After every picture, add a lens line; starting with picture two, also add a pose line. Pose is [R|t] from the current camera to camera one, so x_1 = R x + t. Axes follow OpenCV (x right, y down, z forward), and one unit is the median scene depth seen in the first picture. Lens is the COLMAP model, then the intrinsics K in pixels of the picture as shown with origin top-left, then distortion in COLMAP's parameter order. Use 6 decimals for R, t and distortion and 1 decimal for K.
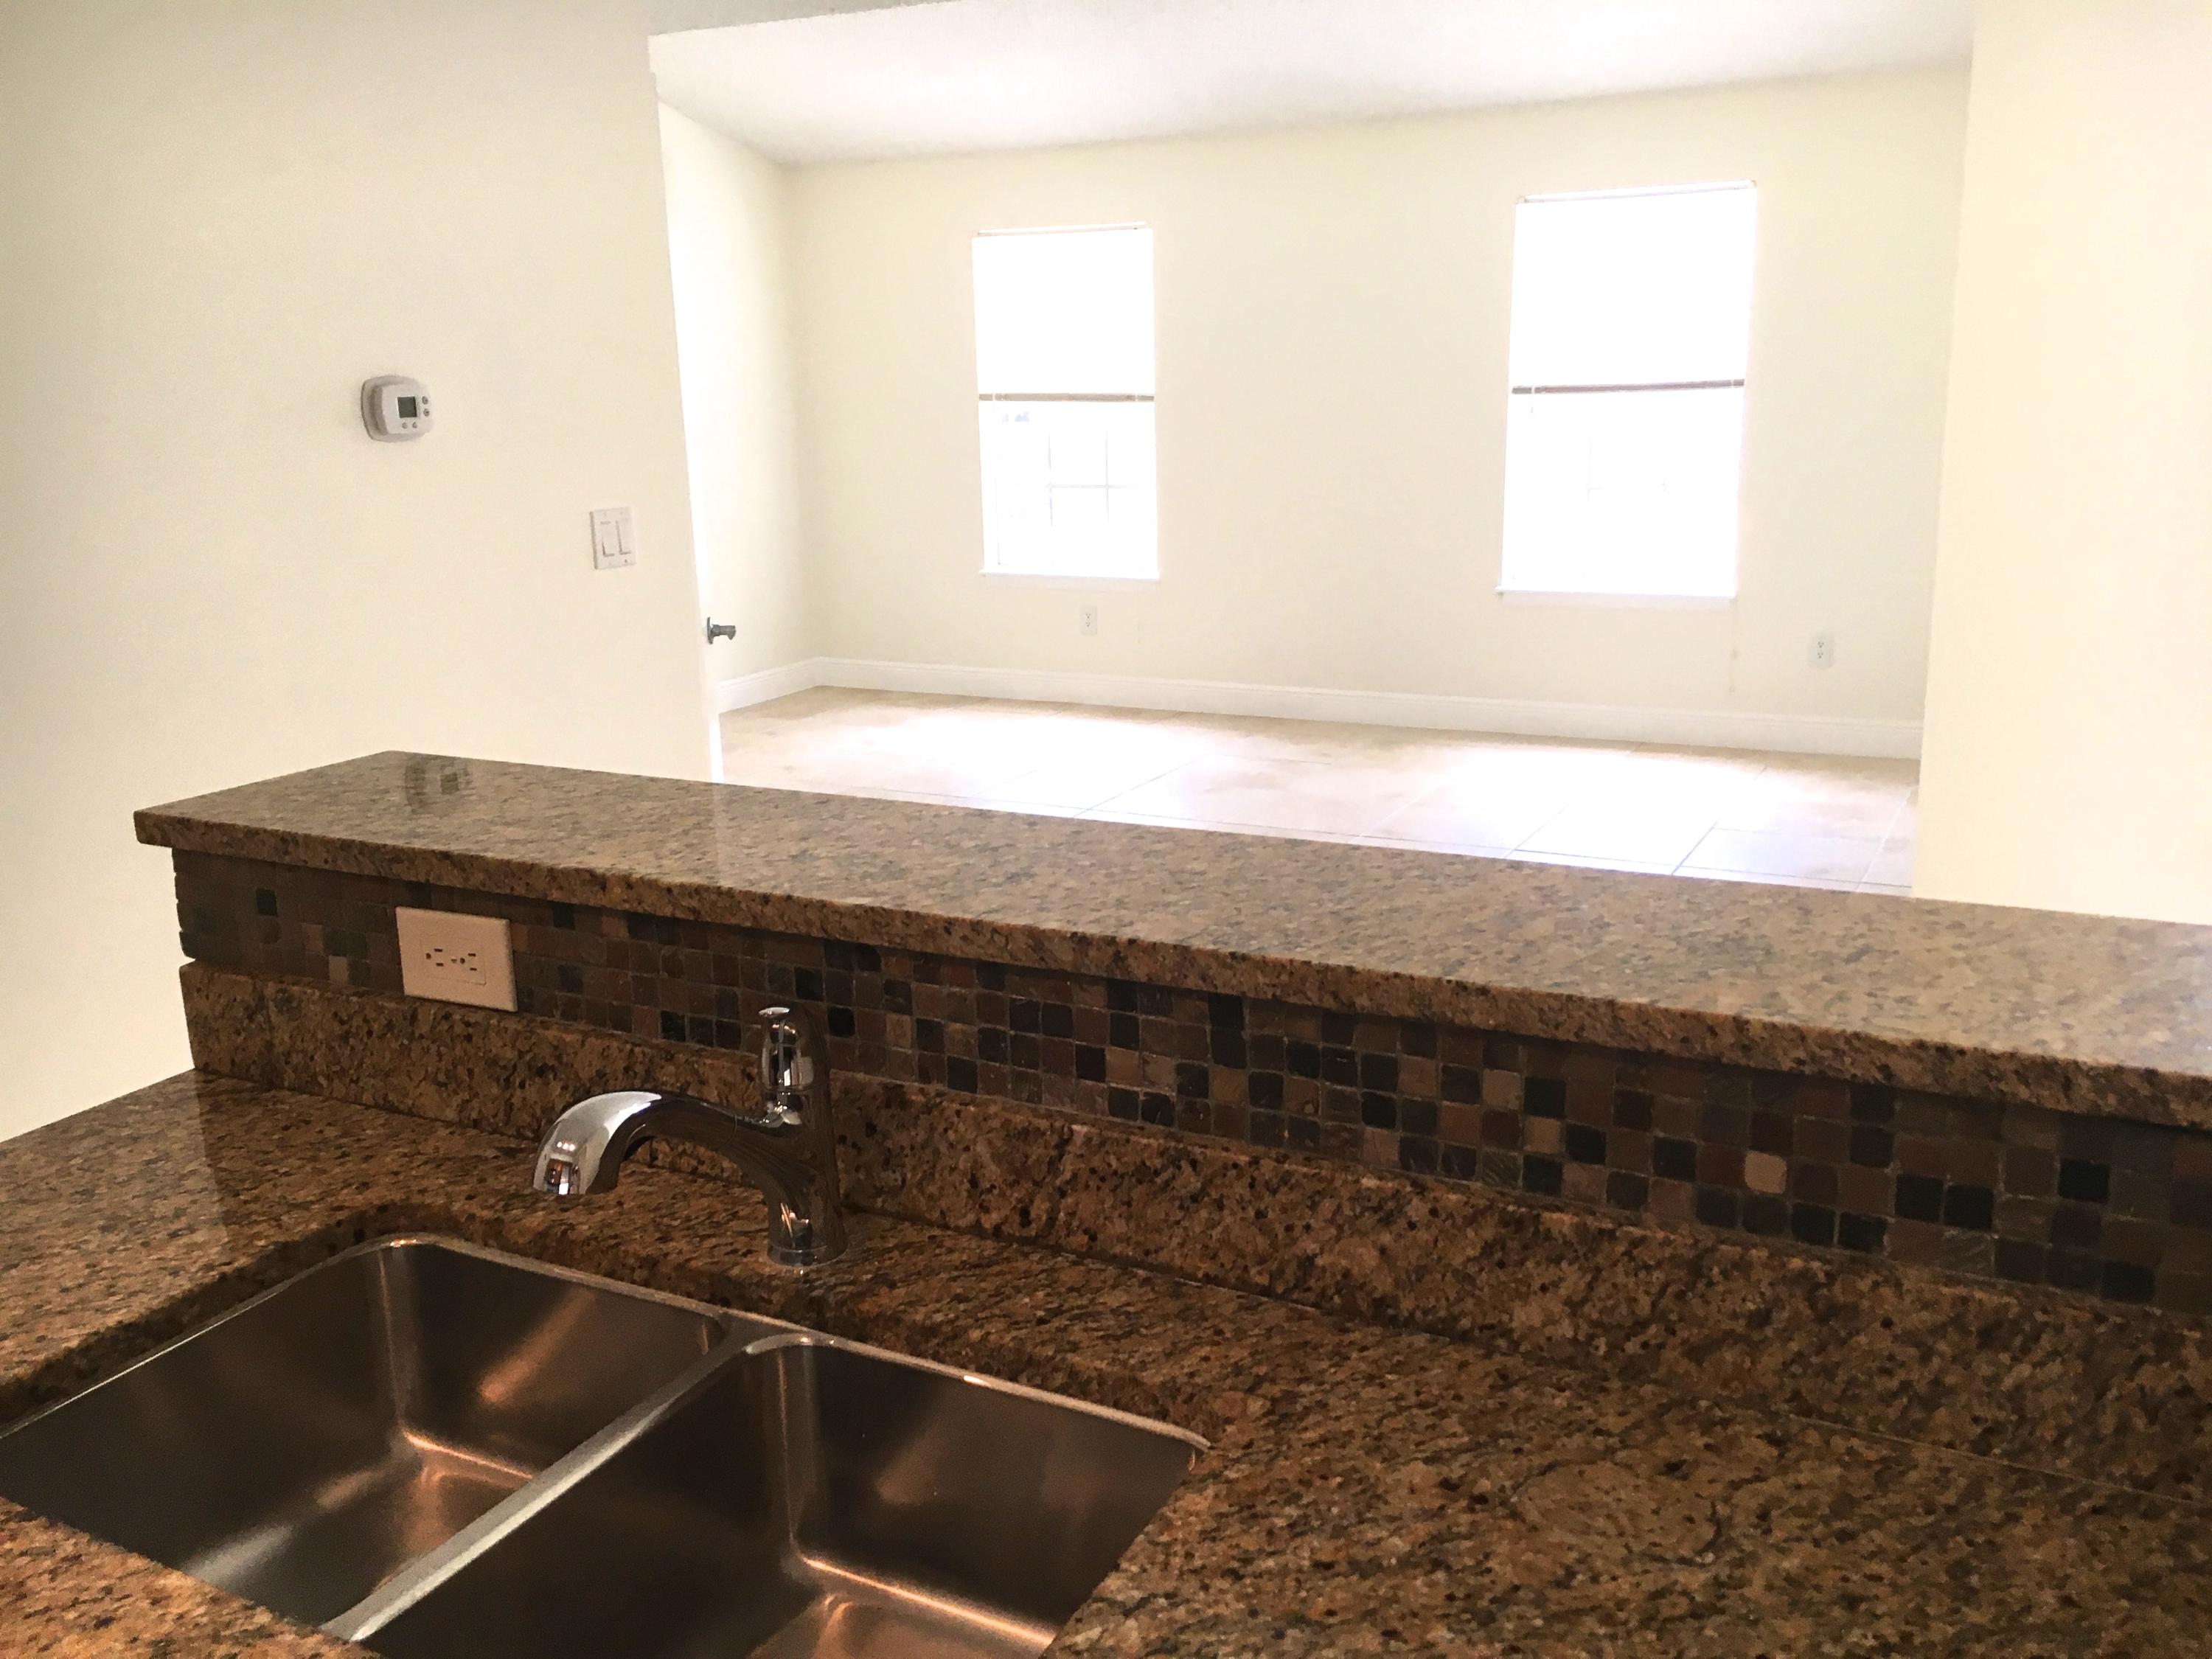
lens RADIAL K [[1887.5, 0, 1104.5], [0, 1887.5, 816.2], [0, 0, 1]] dist [0.072066, -0.113306]
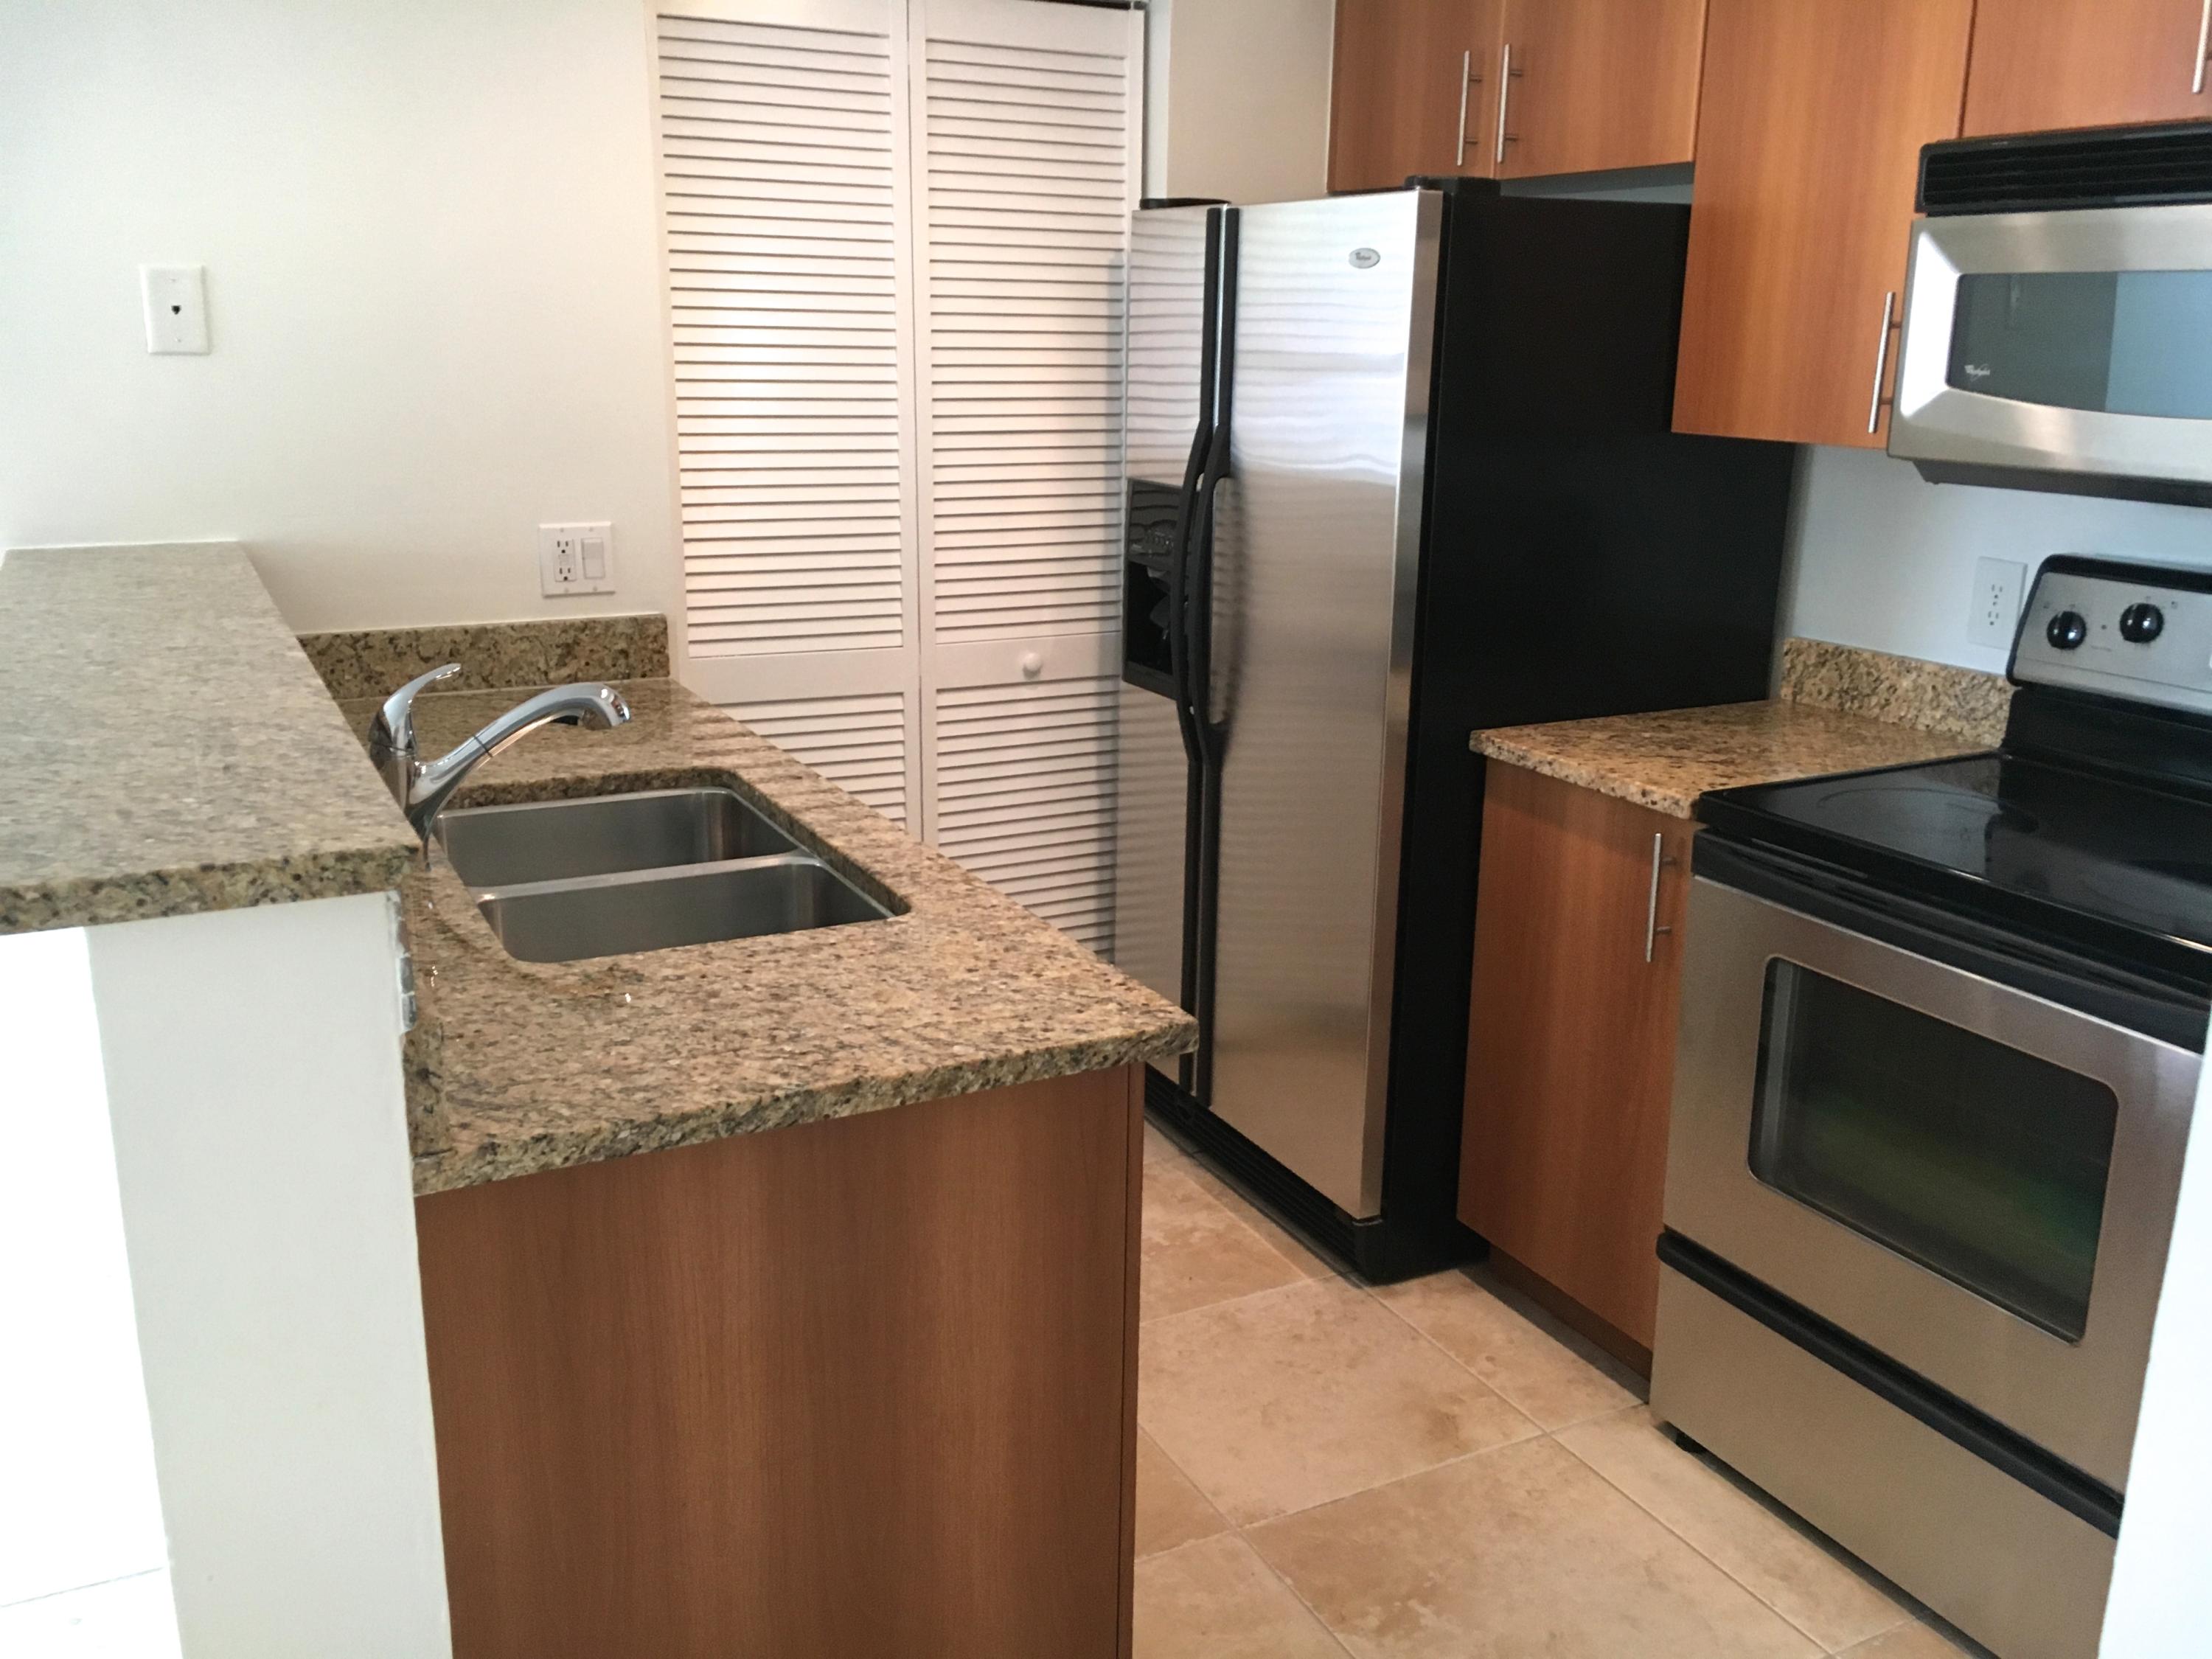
lens RADIAL K [[1887.5, 0, 1104.5], [0, 1887.5, 816.2], [0, 0, 1]] dist [0.072066, -0.113306]
pose [[-0.816690, -0.130371, 0.562158, -1.493344], [0.143855, 0.897401, 0.417107, -0.363462], [-0.558859, 0.421516, -0.714143, 1.817527]]
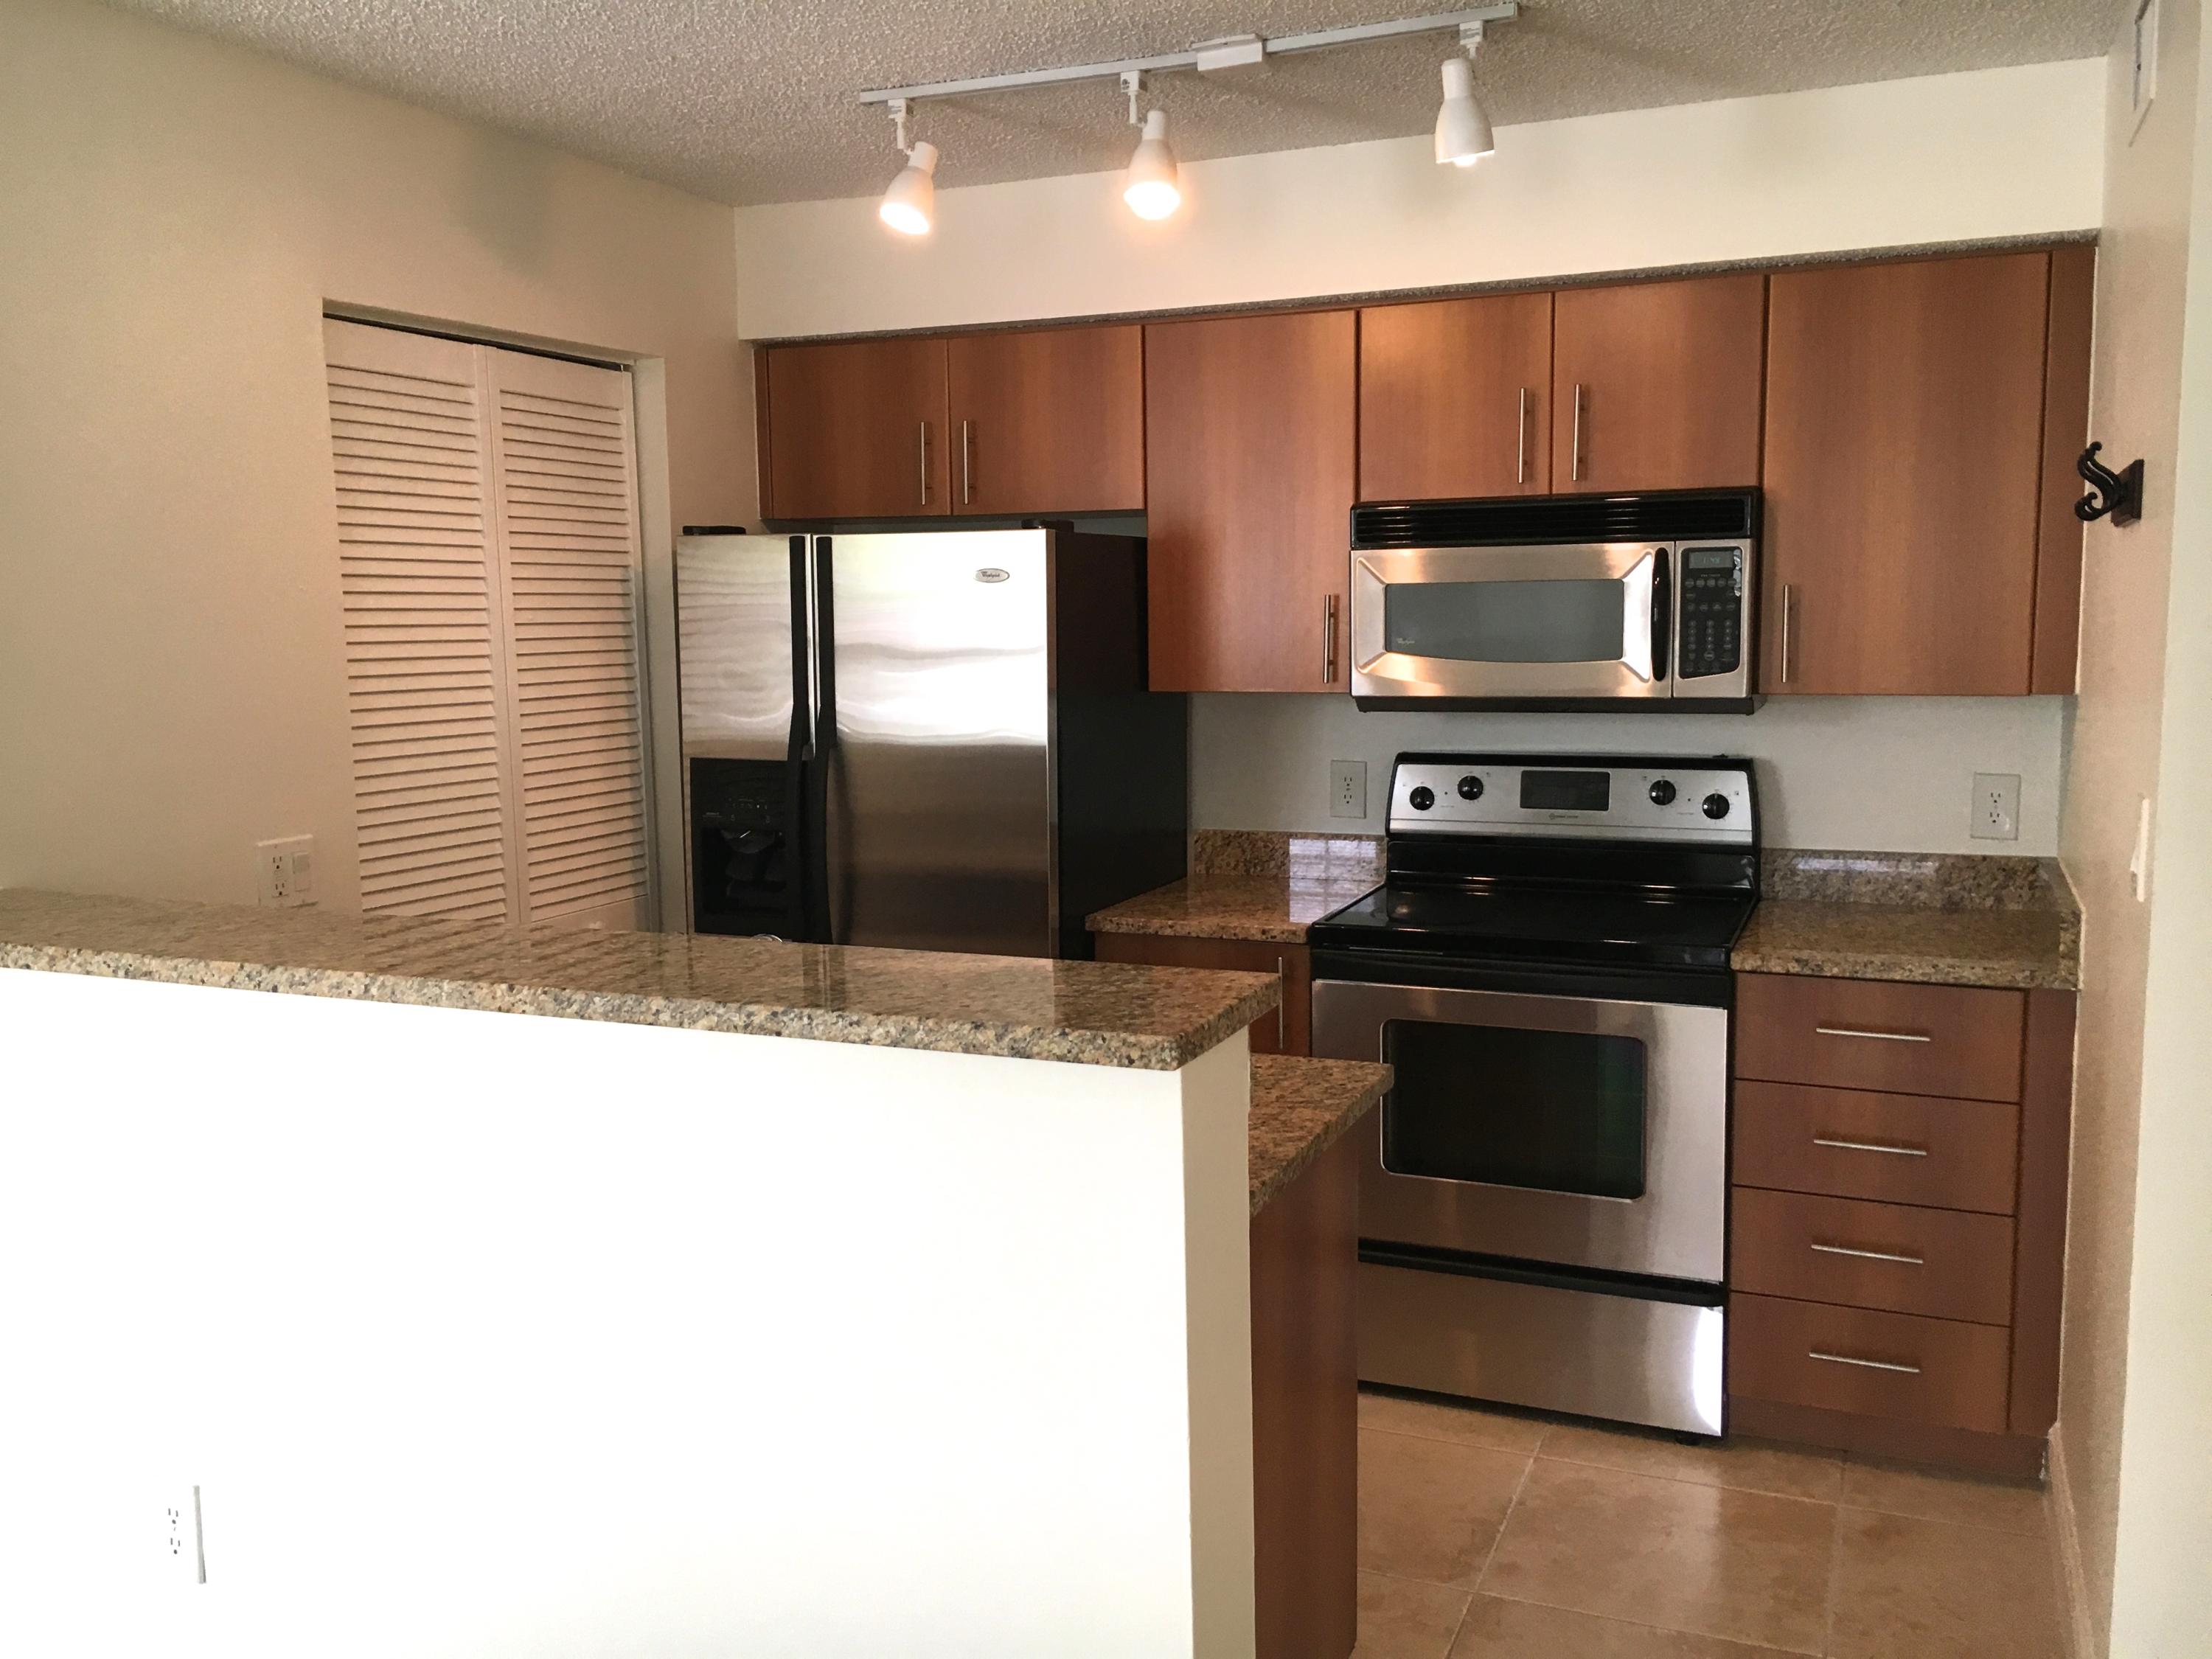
lens RADIAL K [[1887.5, 0, 1104.5], [0, 1887.5, 816.2], [0, 0, 1]] dist [0.072066, -0.113306]
pose [[-0.995849, 0.050087, -0.076001, -0.441287], [0.021154, 0.939479, 0.341953, -0.611417], [0.088529, 0.338926, -0.936639, 2.631448]]
